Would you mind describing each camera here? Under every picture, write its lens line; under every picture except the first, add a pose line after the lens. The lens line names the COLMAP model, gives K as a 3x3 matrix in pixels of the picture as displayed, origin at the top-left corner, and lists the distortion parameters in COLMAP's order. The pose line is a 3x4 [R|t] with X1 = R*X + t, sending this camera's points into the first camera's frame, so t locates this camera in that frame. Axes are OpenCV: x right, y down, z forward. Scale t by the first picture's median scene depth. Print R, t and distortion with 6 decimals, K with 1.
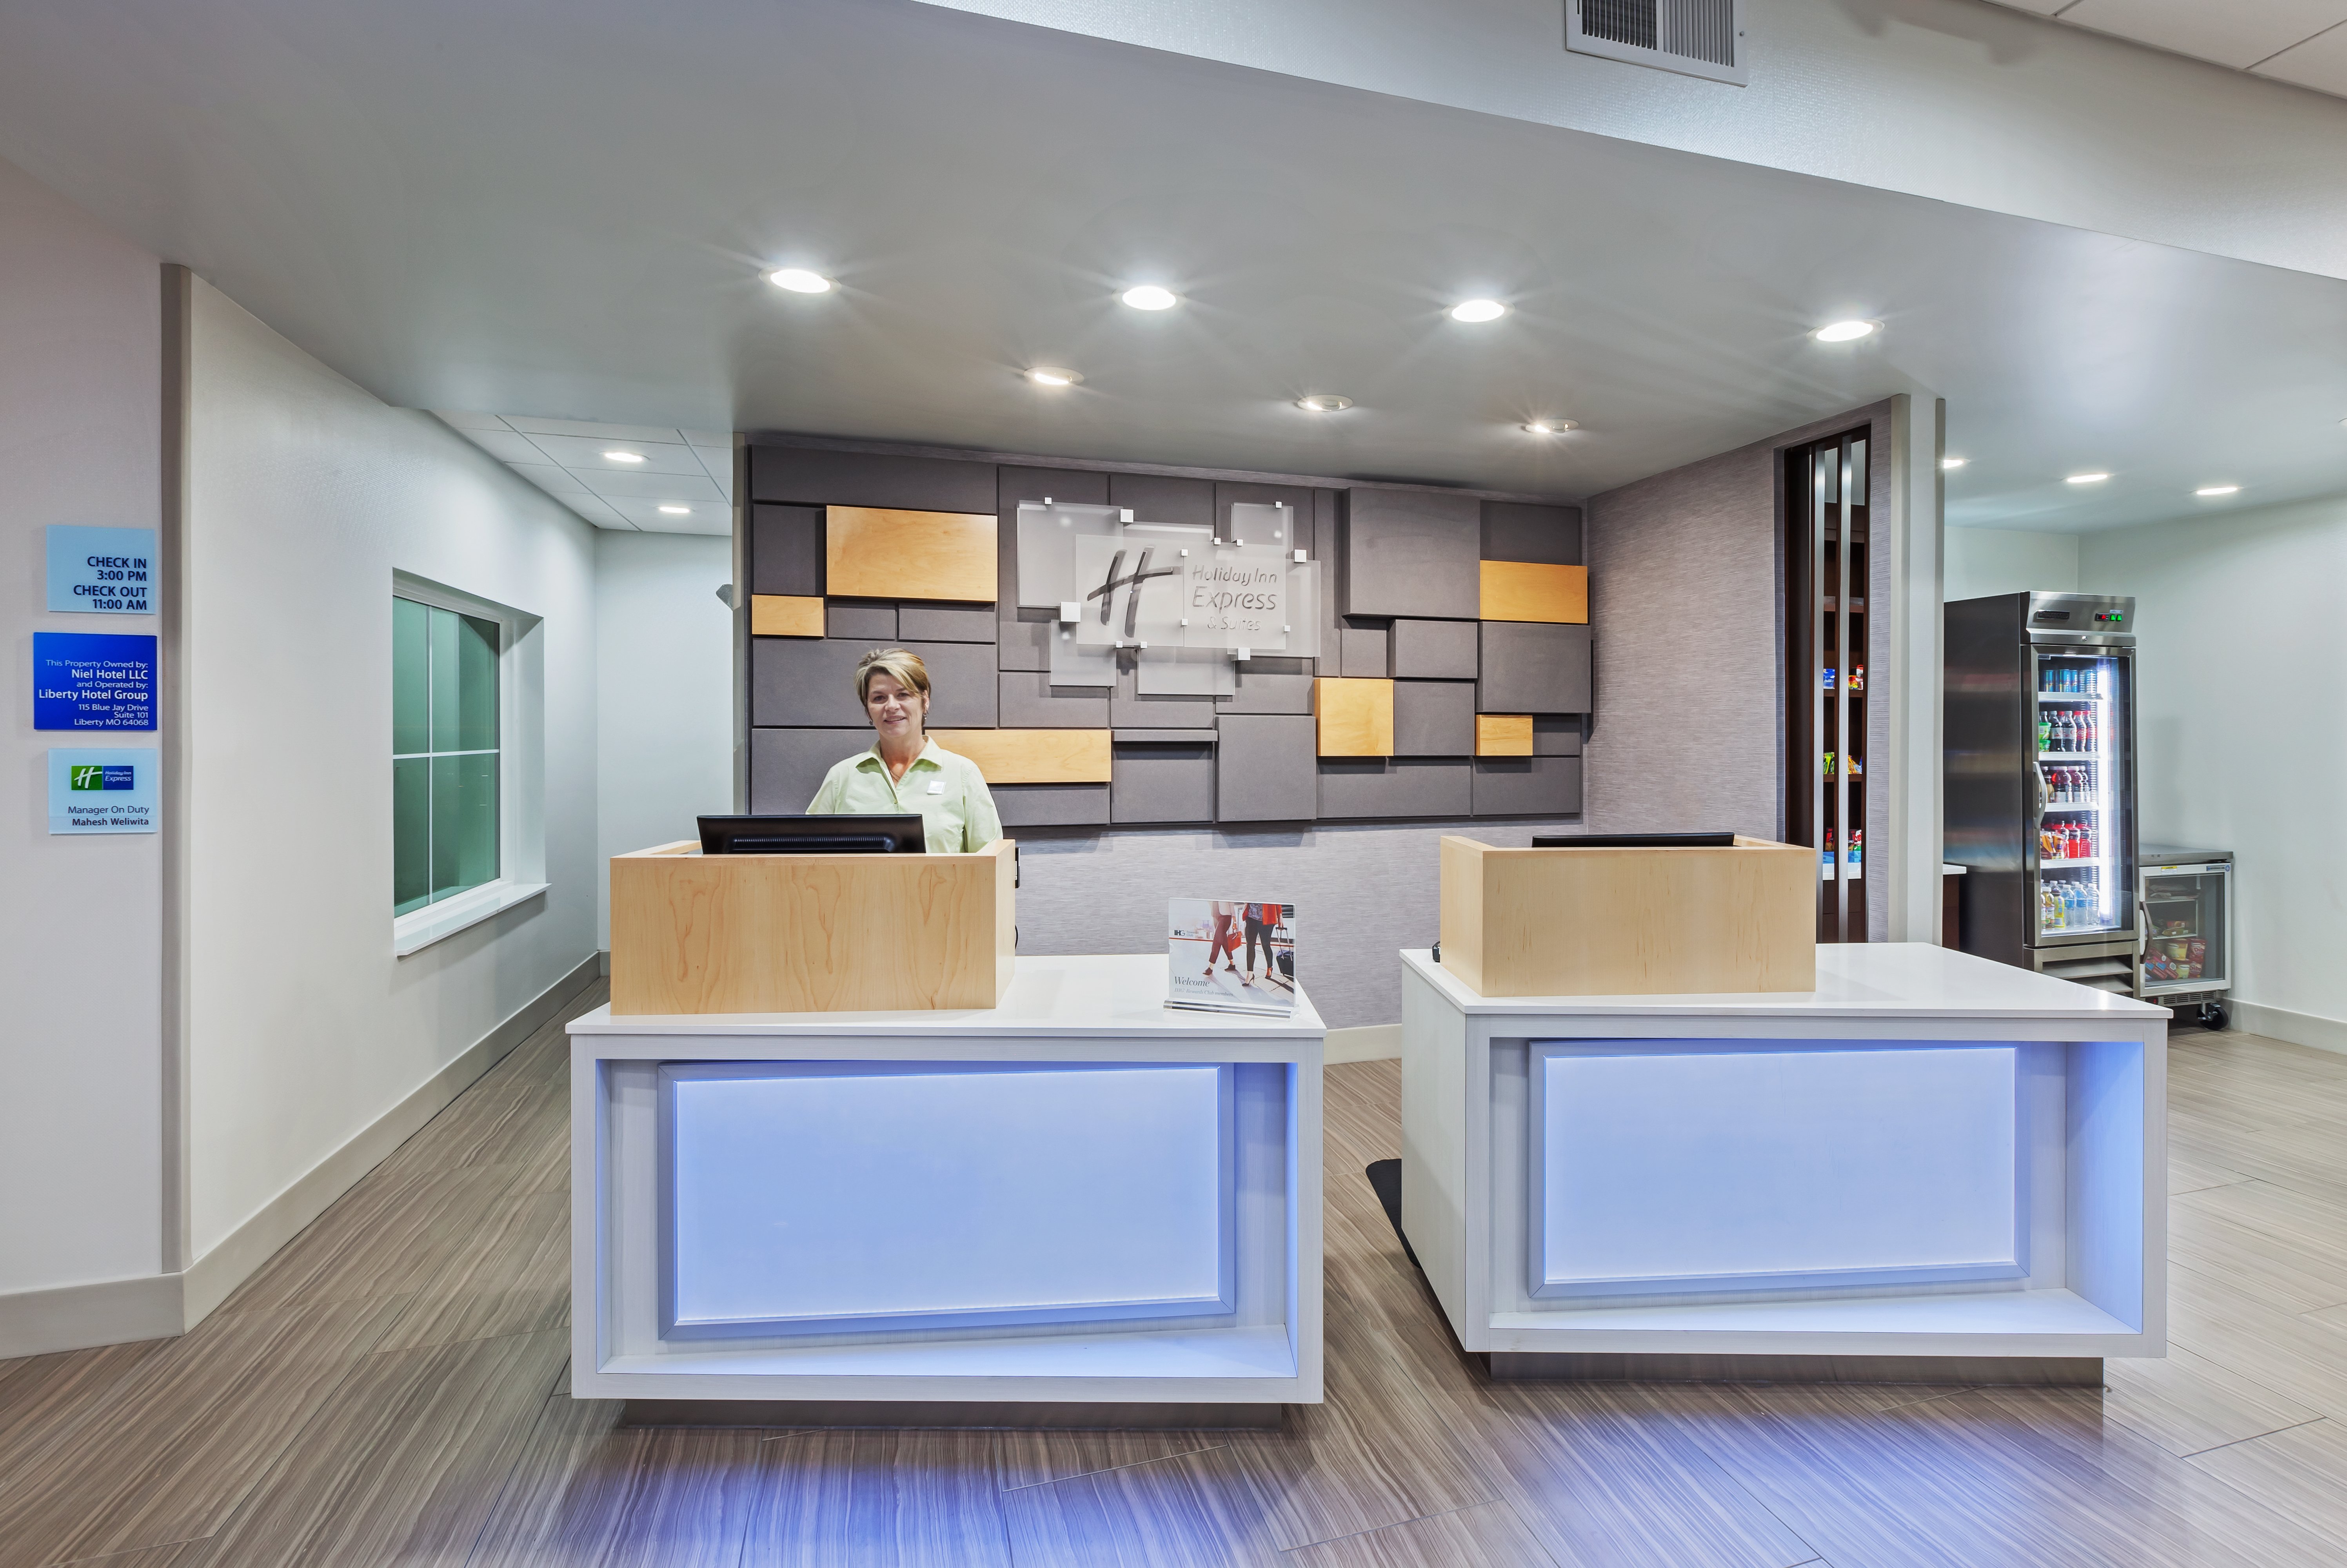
lens RADIAL K [[1107.5, 0, 1216.5], [0, 1107.5, 732.7], [0, 0, 1]] dist [0.000172, -0.000006]
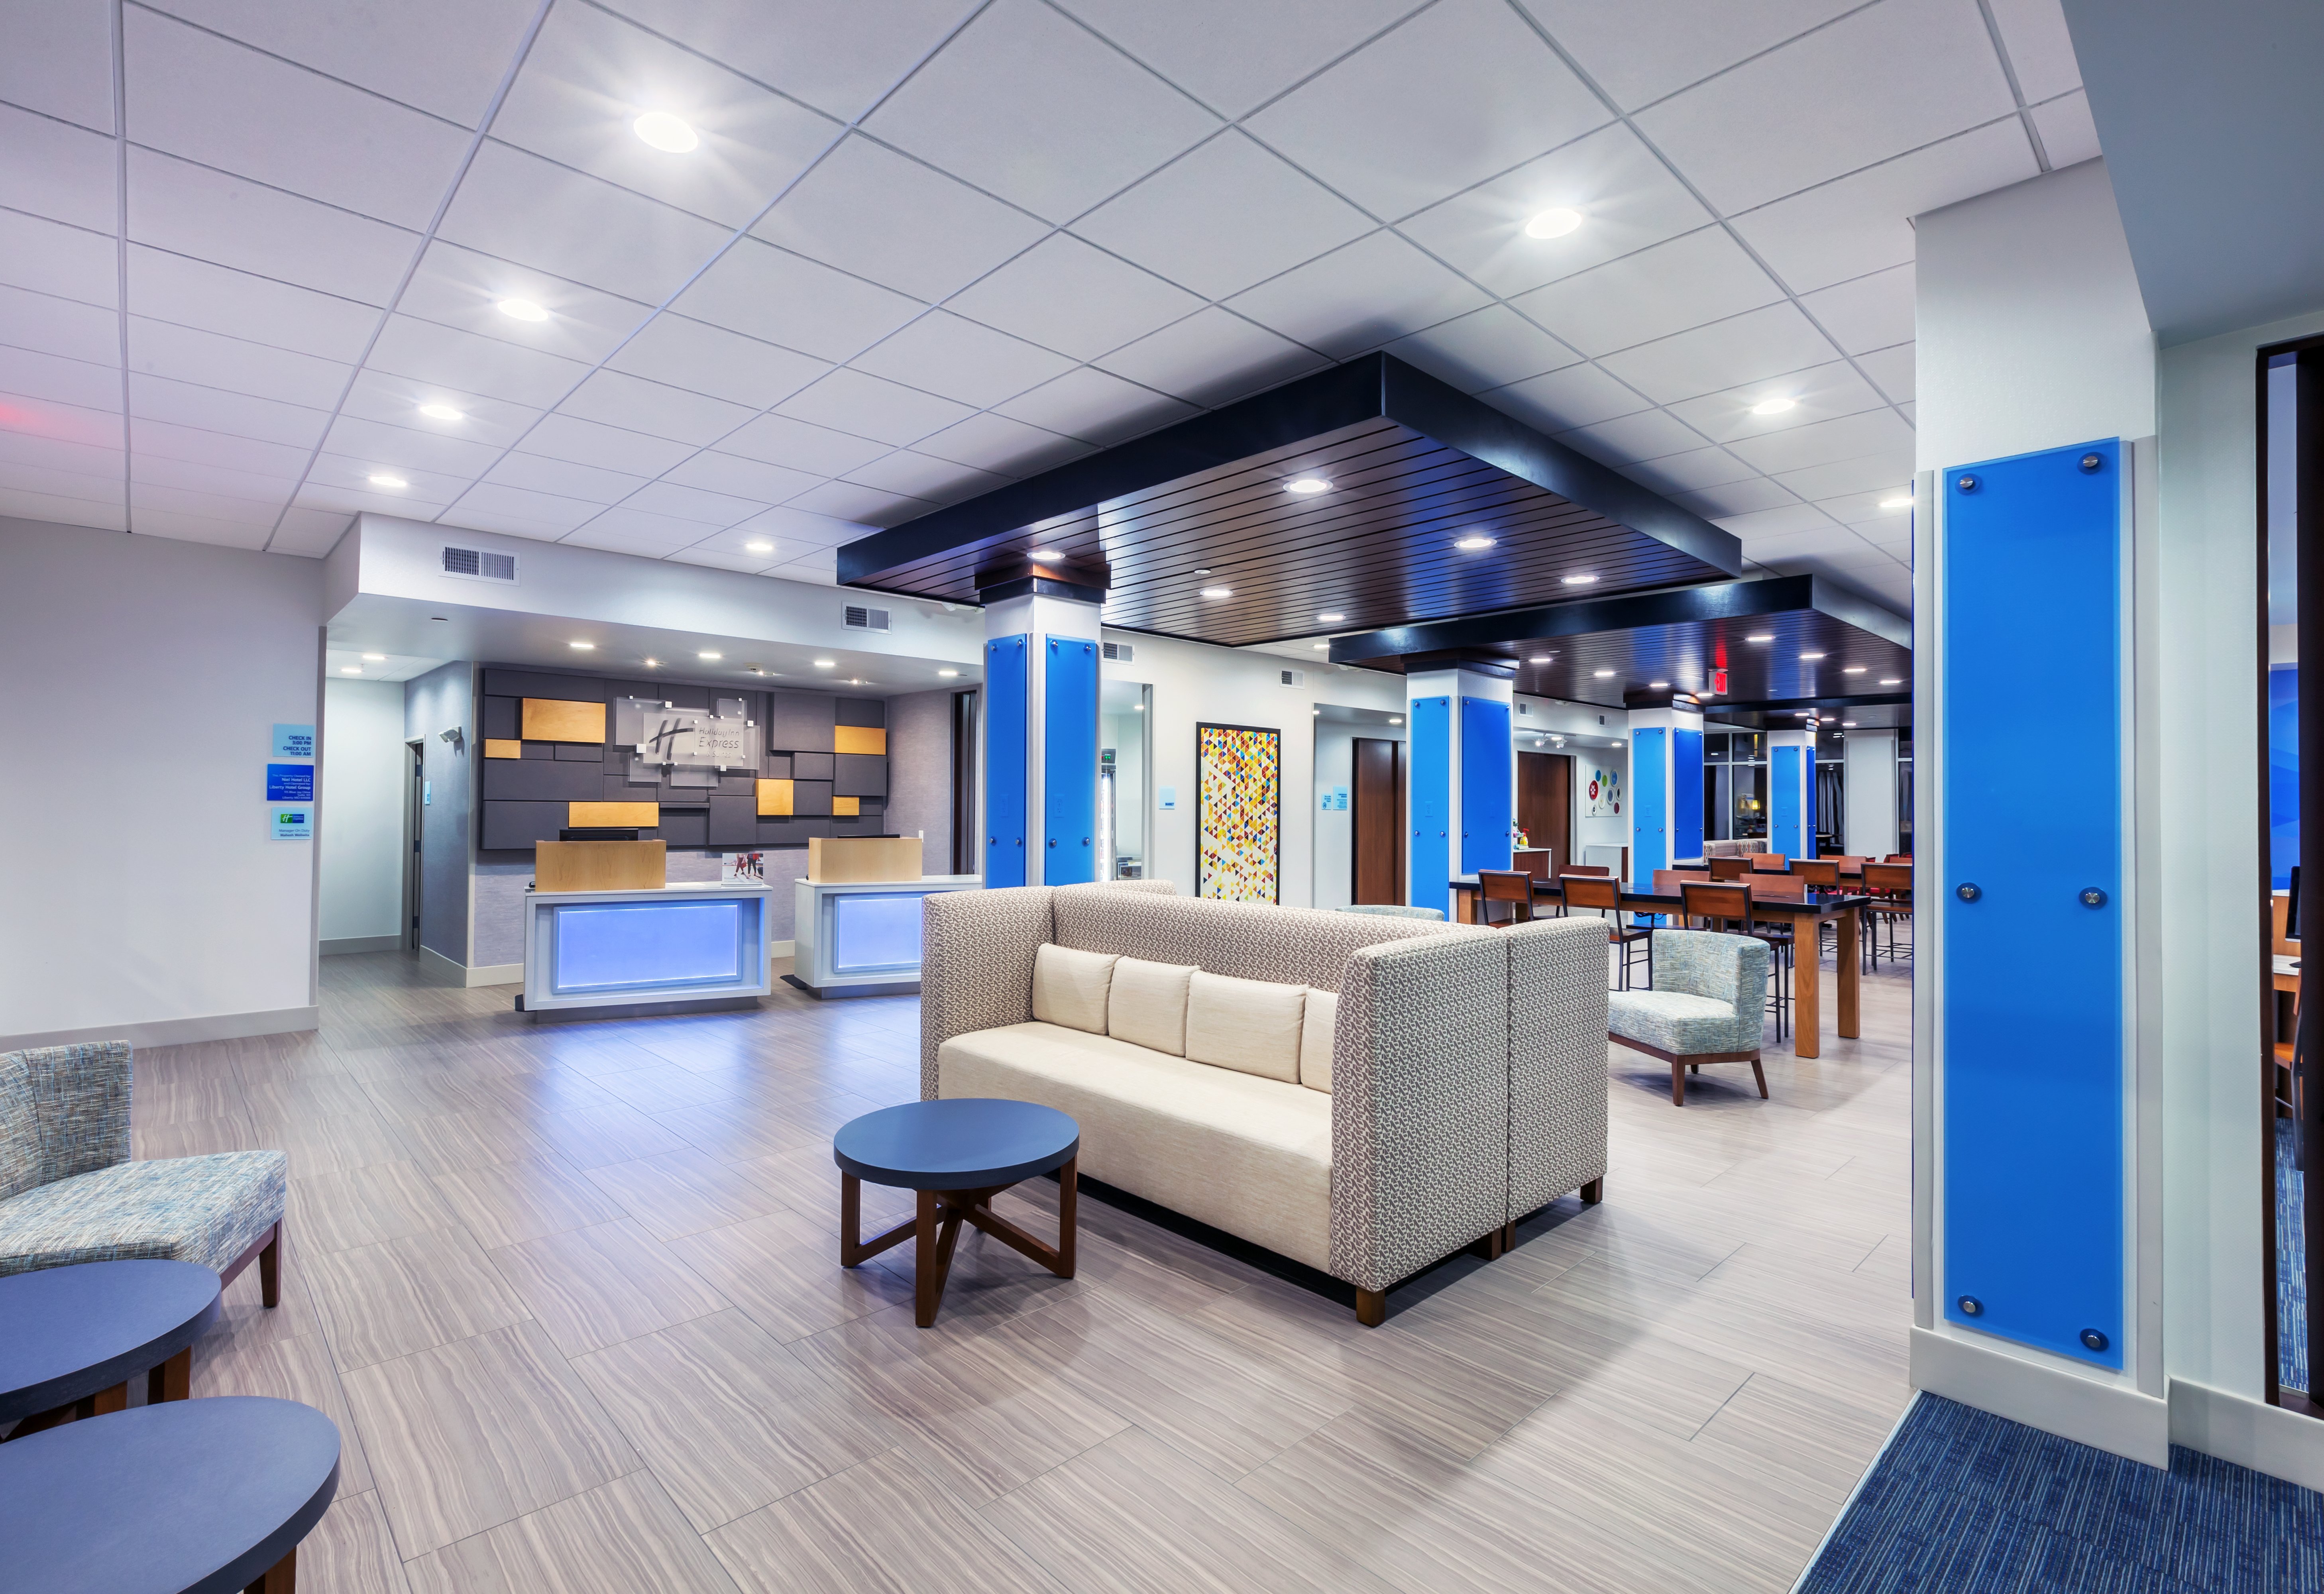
lens RADIAL K [[1070.3, 0, 1098.2], [0, 1070.3, 797.5], [0, 0, 1]] dist [0.001762, 0.000314]
pose [[0.908607, 0.006051, 0.417608, -0.180209], [-0.001715, 0.999941, -0.010757, 0.007951], [-0.417649, 0.009057, 0.908563, -1.199759]]
